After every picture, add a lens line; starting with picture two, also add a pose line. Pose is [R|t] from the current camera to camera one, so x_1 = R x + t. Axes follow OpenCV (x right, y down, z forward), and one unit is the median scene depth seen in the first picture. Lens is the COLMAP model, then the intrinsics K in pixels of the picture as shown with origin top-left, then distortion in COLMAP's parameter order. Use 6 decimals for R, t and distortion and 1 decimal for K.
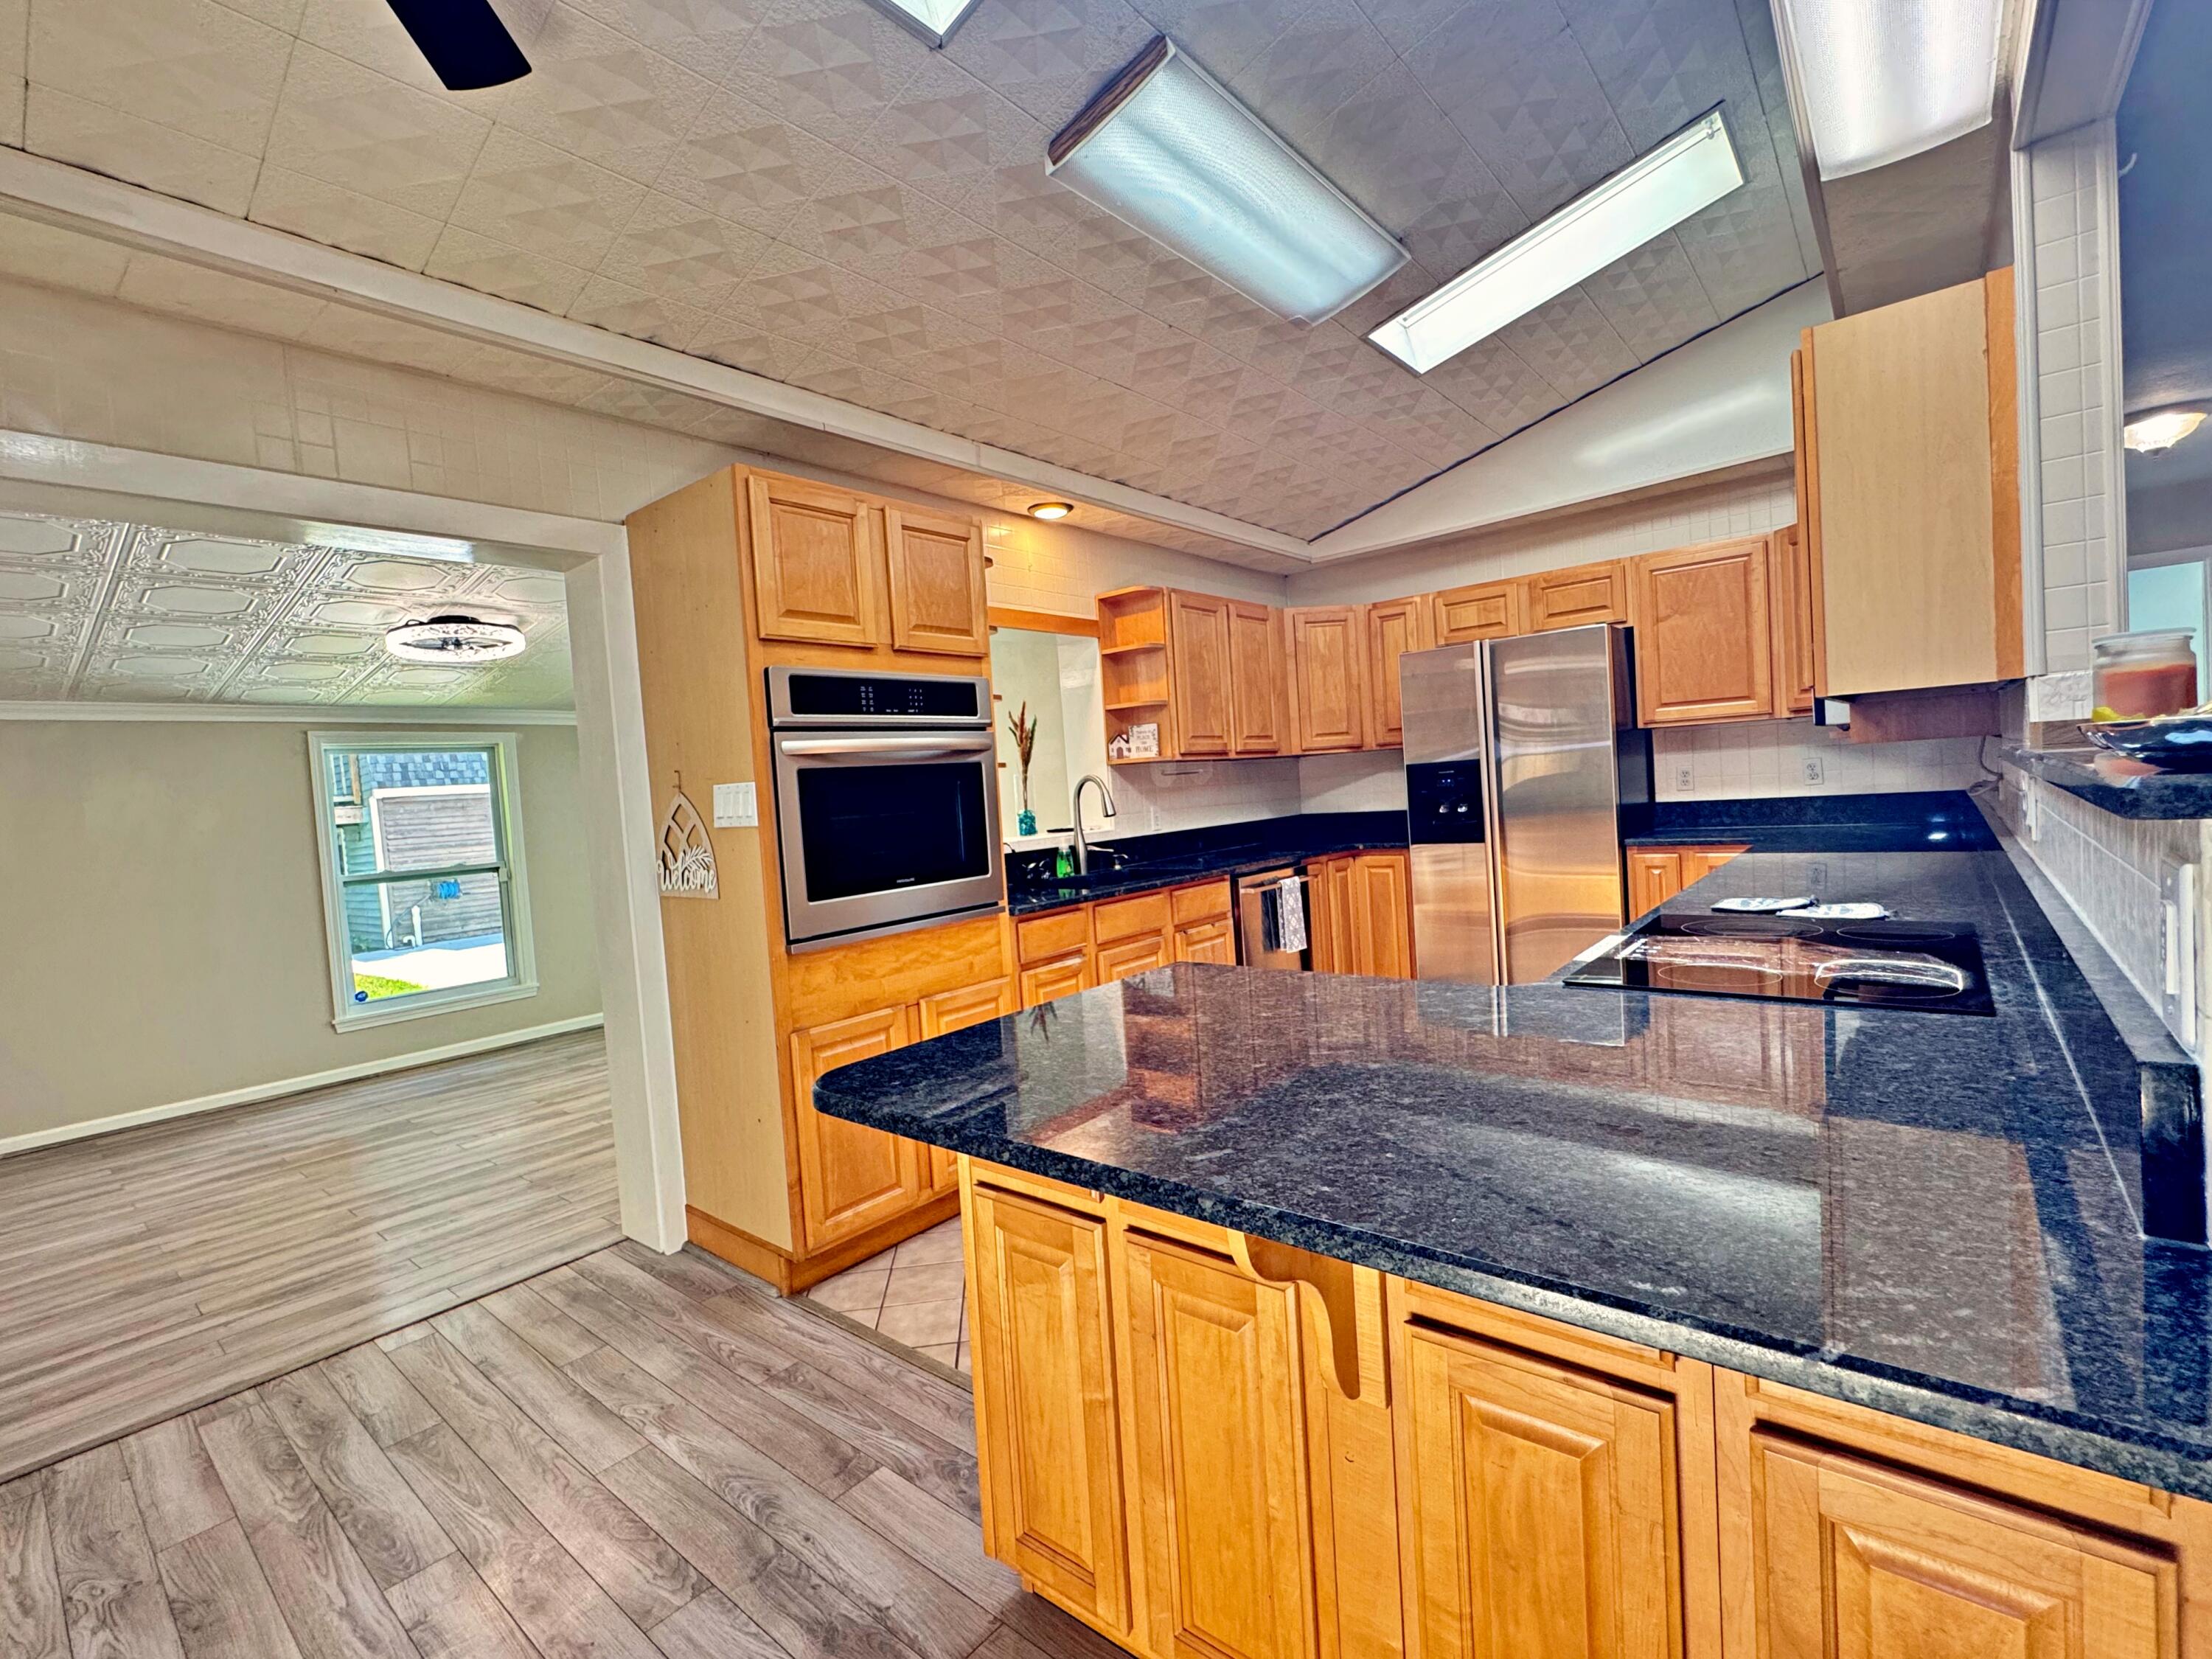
lens RADIAL K [[995.1, 0, 1104.9], [0, 995.1, 829.1], [0, 0, 1]] dist [-0.003449, 0.000187]
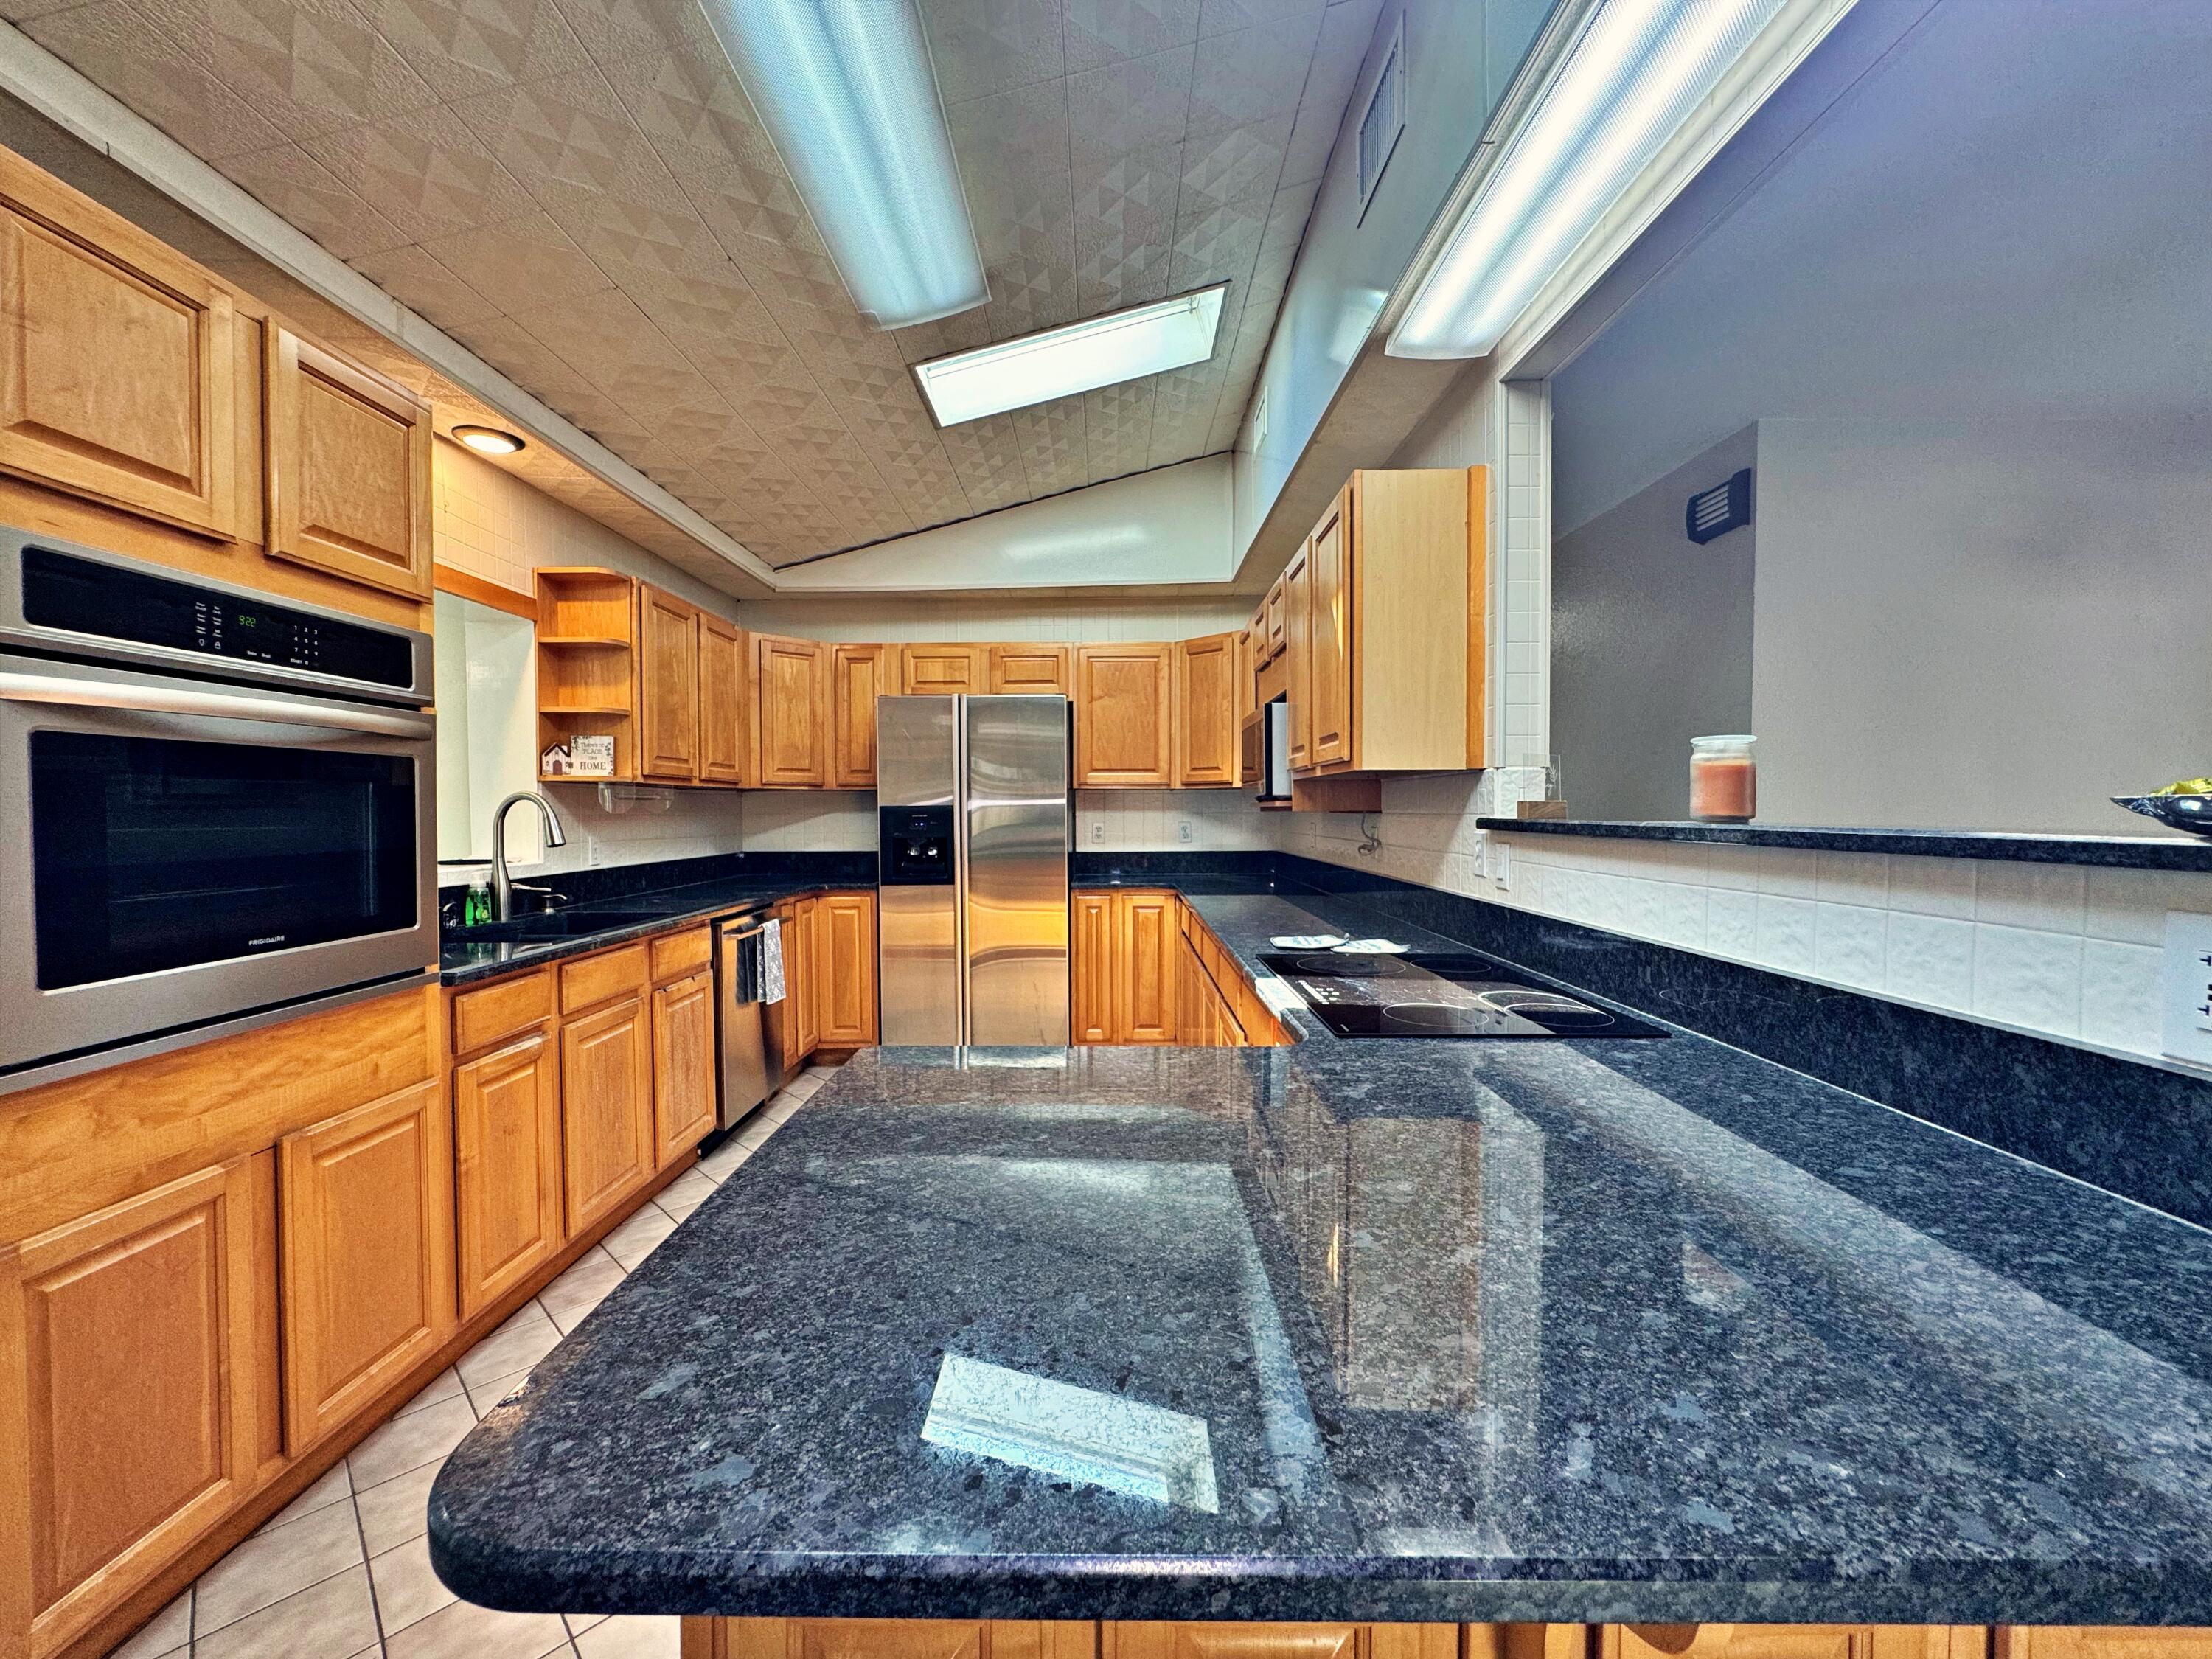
lens RADIAL K [[887.3, 0, 1103.2], [0, 887.3, 827.9], [0, 0, 1]] dist [-0.002889, 0.000360]
pose [[0.770895, 0.051000, 0.634917, -0.108017], [-0.020943, 0.998280, -0.054758, 0.002022], [-0.636618, 0.028916, 0.770637, 0.190380]]
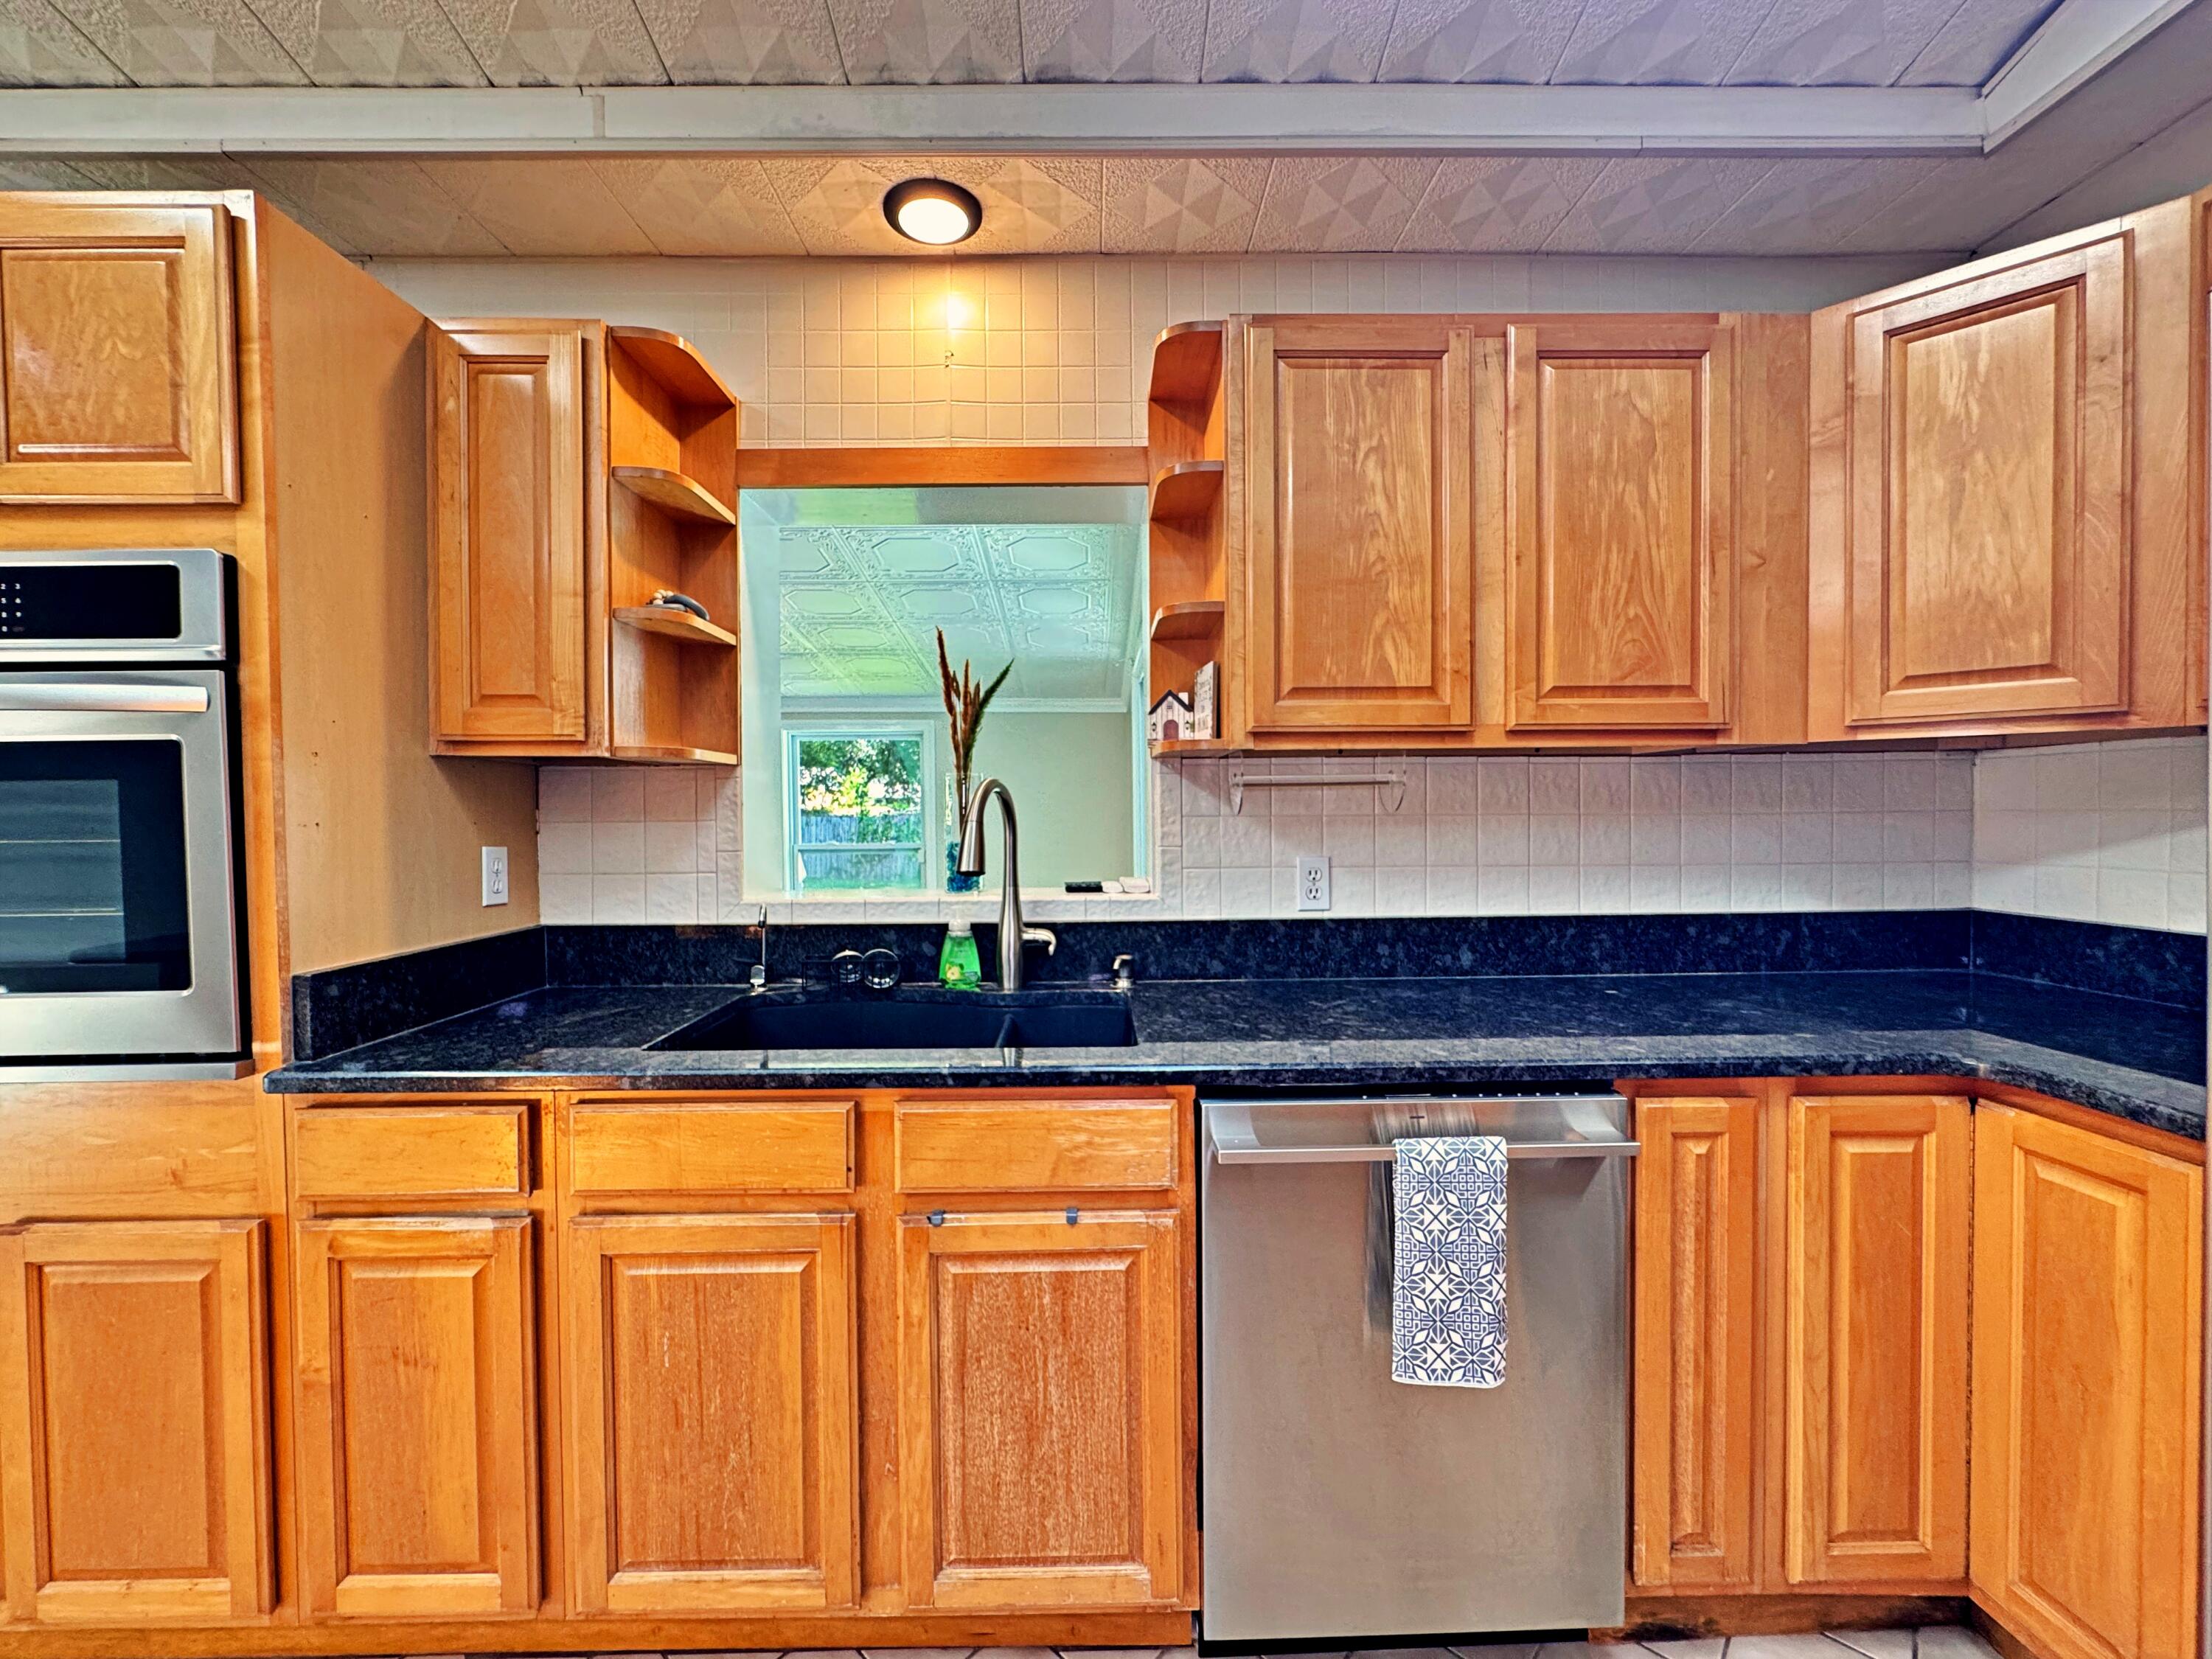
lens RADIAL K [[891.4, 0, 1104.8], [0, 891.4, 828.4], [0, 0, 1]] dist [-0.003723, 0.000420]
pose [[0.651552, 0.075954, -0.754792, 0.340004], [-0.066009, 0.996878, 0.043334, -0.054416], [0.755727, 0.021589, 0.654531, 0.795496]]
